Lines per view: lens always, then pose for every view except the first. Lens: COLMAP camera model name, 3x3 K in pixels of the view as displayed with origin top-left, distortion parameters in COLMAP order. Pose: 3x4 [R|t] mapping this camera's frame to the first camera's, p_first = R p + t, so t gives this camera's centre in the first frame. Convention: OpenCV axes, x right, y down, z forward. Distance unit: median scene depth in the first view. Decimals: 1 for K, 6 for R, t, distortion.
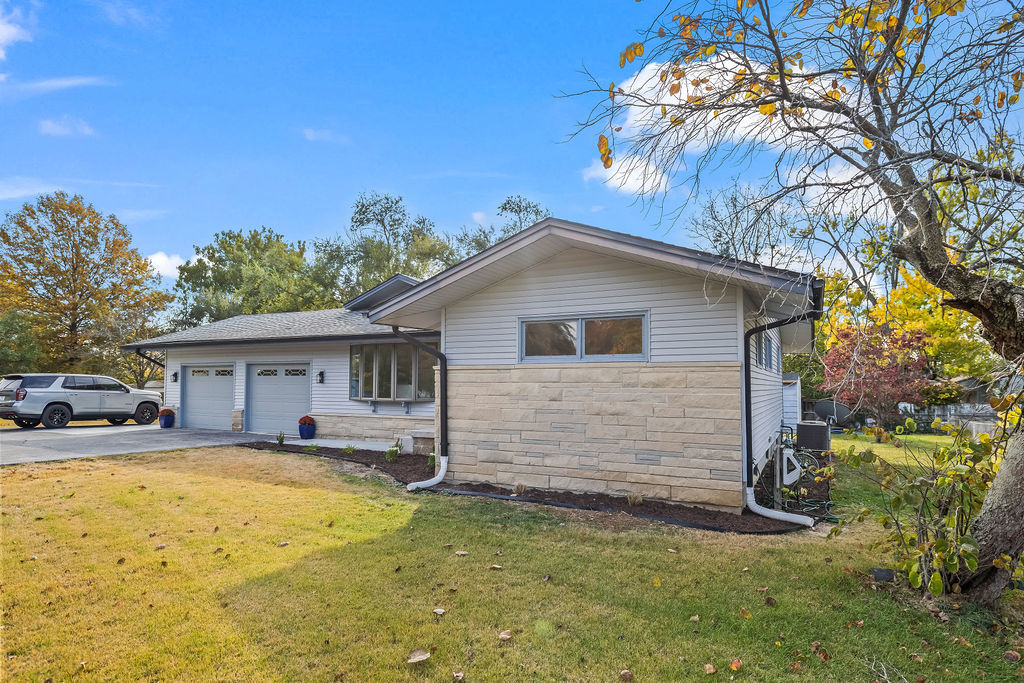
lens RADIAL K [[594.2, 0, 512.2], [0, 594.2, 344.6], [0, 0, 1]] dist [0.023710, -0.000160]
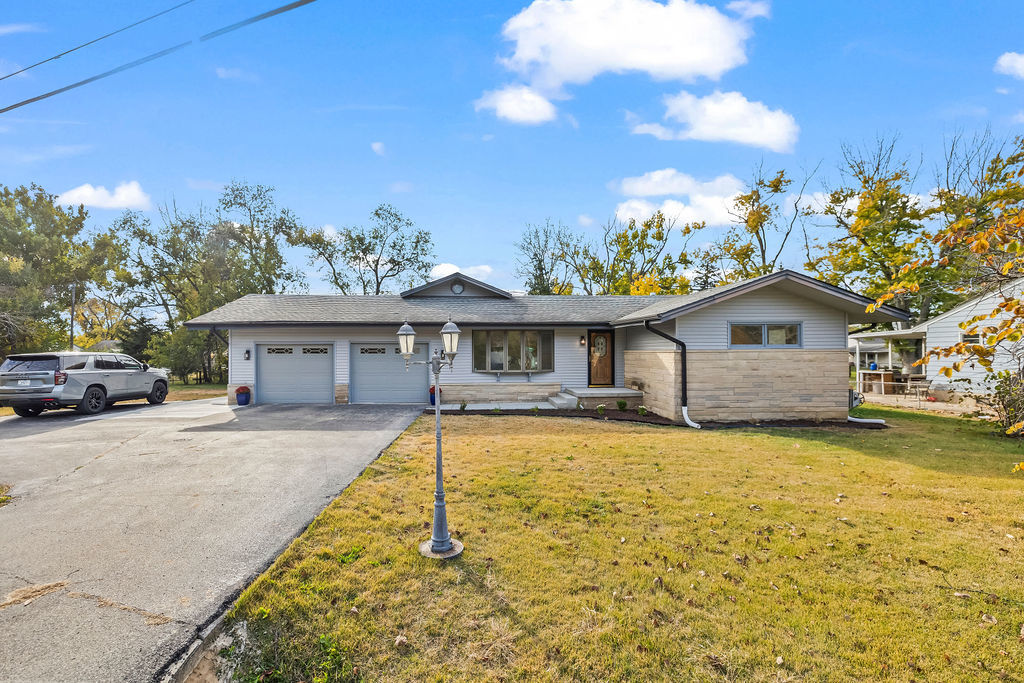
lens RADIAL K [[443.0, 0, 511.6], [0, 443.0, 340.7], [0, 0, 1]] dist [0.010022, 0.000326]
pose [[0.853875, 0.005214, 0.520452, -1.165430], [-0.027329, 0.999020, 0.034830, -0.018465], [-0.519760, -0.043964, 0.853180, 0.237243]]
